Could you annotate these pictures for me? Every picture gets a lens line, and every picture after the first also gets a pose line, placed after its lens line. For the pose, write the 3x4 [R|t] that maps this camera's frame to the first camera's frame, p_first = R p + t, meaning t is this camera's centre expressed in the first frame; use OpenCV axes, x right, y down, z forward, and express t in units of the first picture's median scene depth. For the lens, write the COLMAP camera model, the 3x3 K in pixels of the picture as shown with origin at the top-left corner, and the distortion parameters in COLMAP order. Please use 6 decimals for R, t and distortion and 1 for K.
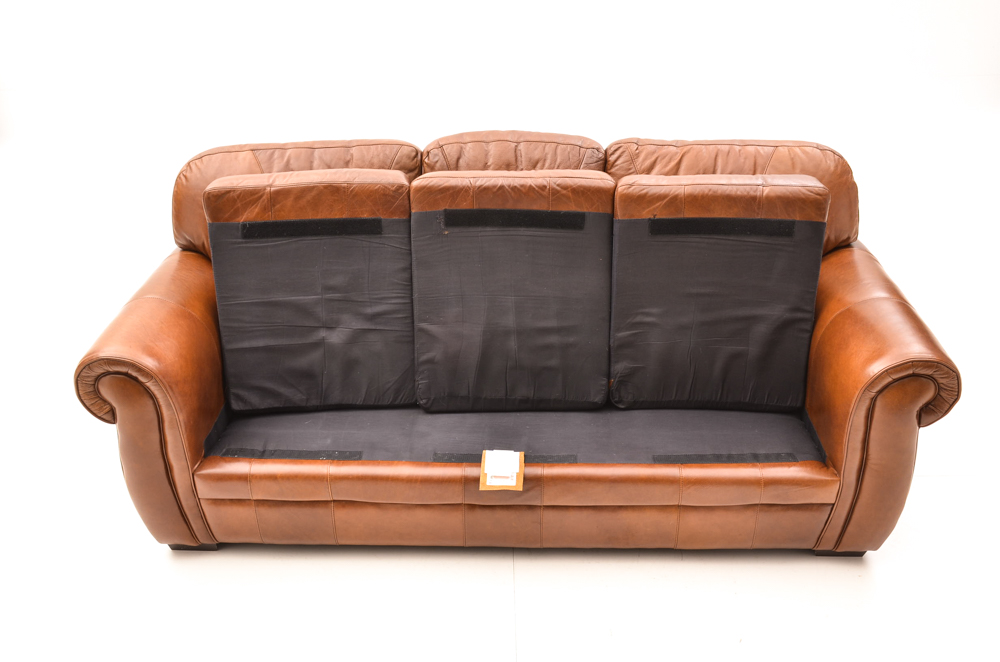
lens RADIAL K [[1038.3, 0, 503.1], [0, 1038.3, 338.4], [0, 0, 1]] dist [0.014215, 0.000000]
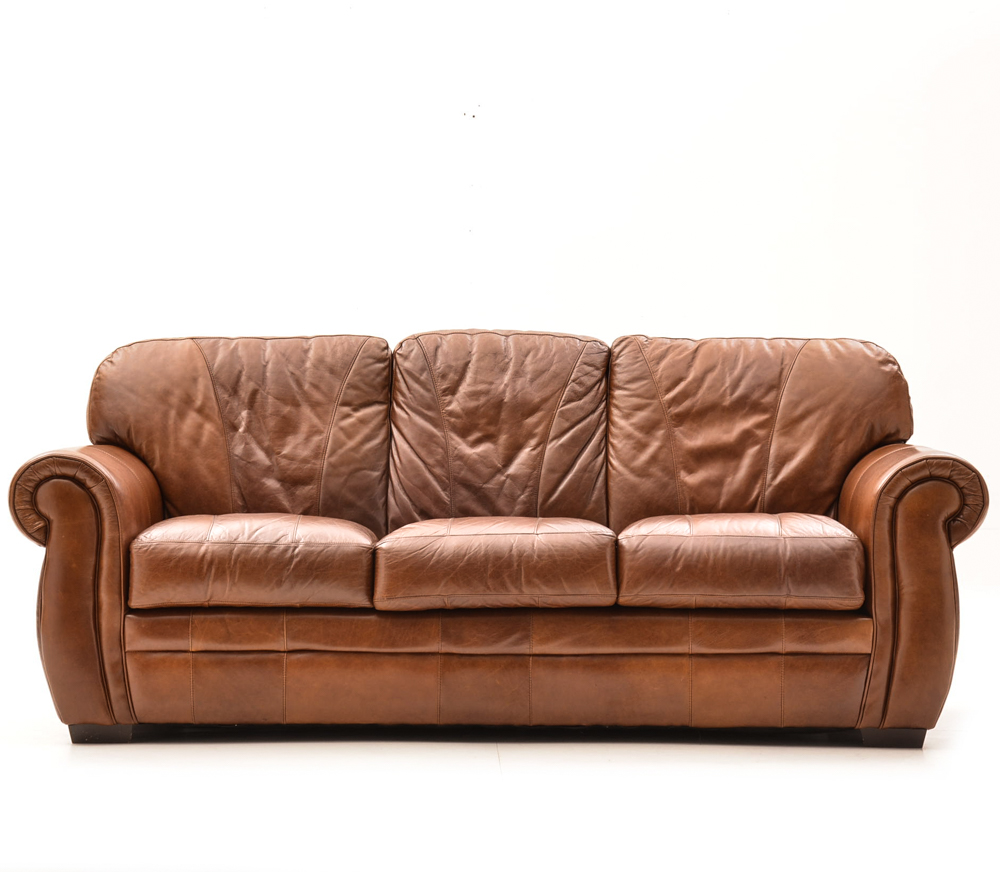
lens RADIAL K [[3277.6, 0, 499.4], [0, 3277.6, 435.6], [0, 0, 1]] dist [0.605694, 0.000000]
pose [[0.999807, 0.017357, 0.009245, -0.016242], [-0.010867, 0.879430, -0.475904, 1.243264], [-0.016390, 0.475711, 0.879449, -1.415535]]
